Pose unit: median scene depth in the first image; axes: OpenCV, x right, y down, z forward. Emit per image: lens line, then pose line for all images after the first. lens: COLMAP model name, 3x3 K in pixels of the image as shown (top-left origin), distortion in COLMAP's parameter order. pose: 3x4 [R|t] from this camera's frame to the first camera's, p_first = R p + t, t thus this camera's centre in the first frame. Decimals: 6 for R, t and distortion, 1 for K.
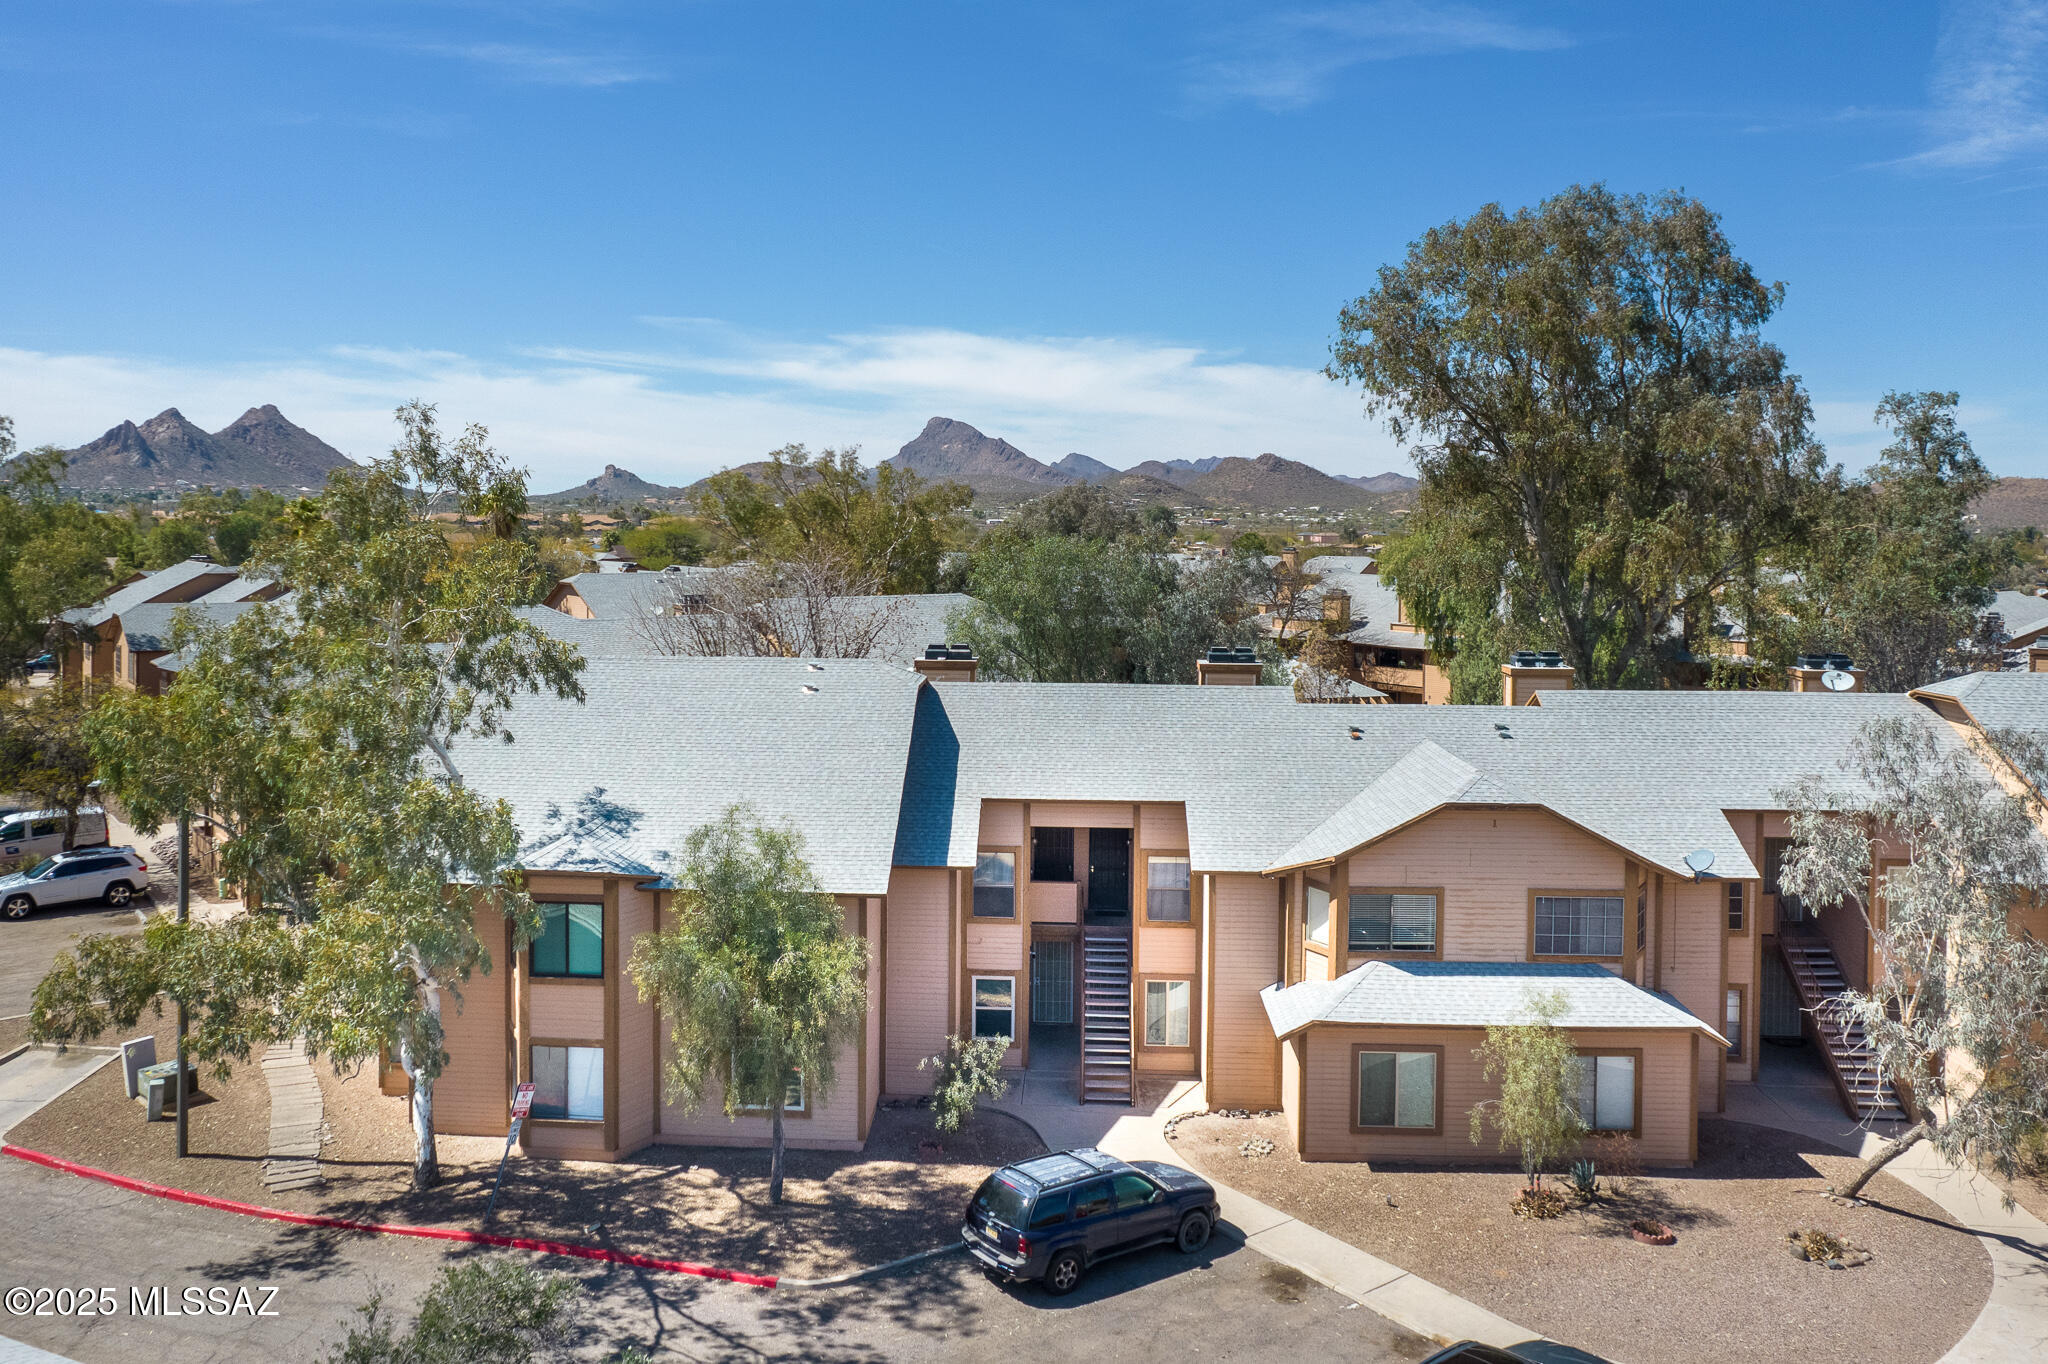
lens RADIAL K [[1573.3, 0, 1020.0], [0, 1573.3, 537.6], [0, 0, 1]] dist [-0.080596, 0.084407]
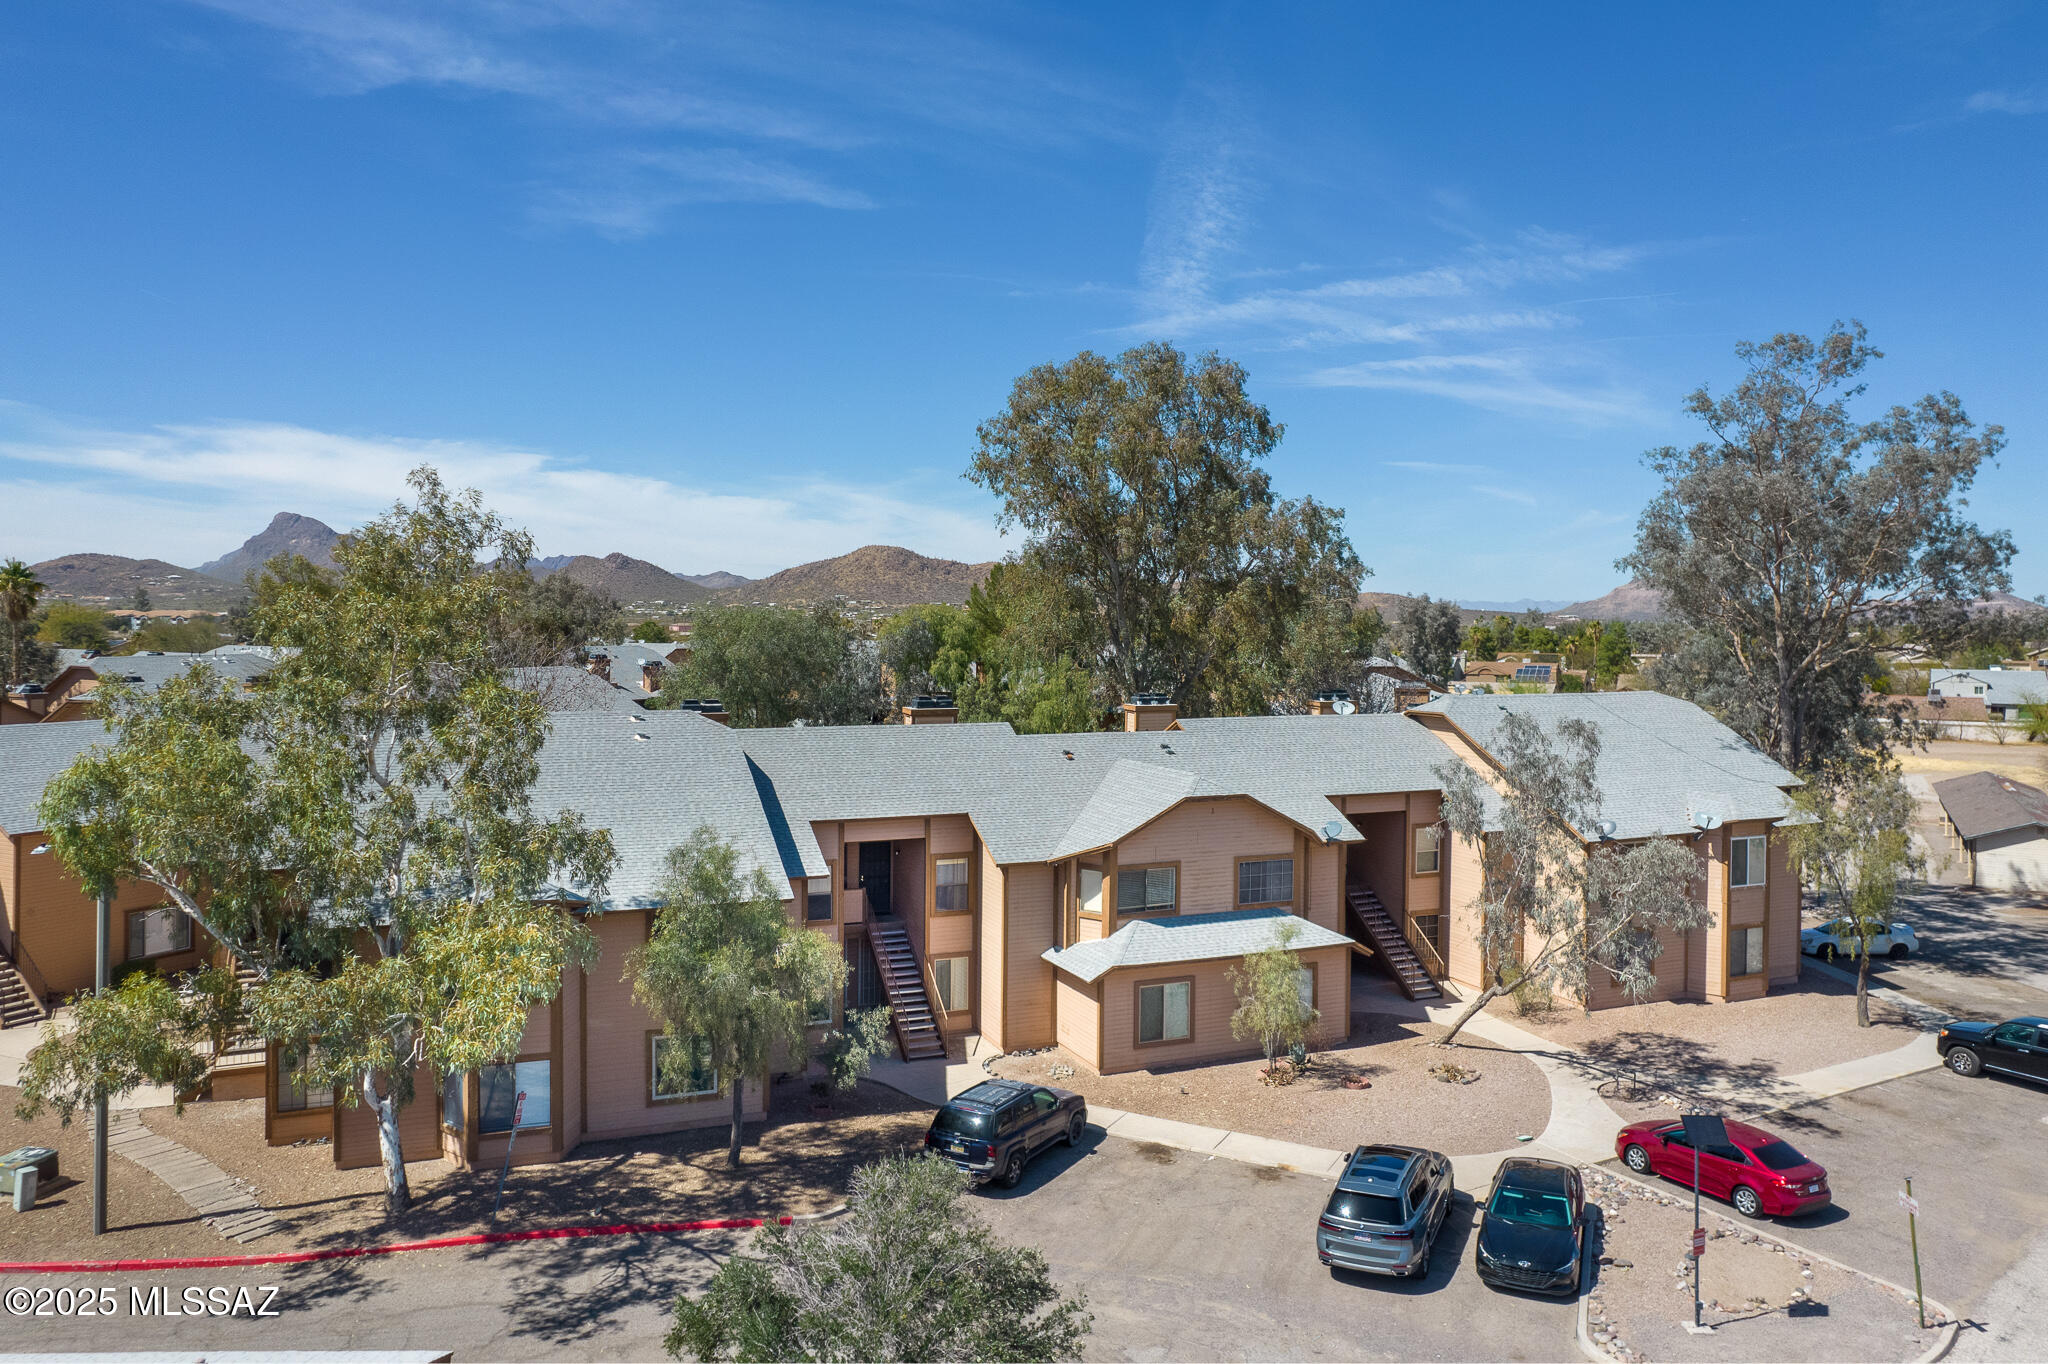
lens RADIAL K [[1400.1, 0, 979.4], [0, 1400.1, 677.3], [0, 0, 1]] dist [-0.037989, 0.000730]
pose [[0.907906, -0.020137, 0.418690, -0.389573], [0.006051, 0.999371, 0.034944, 0.023781], [-0.419130, -0.029192, 0.907457, -0.013699]]
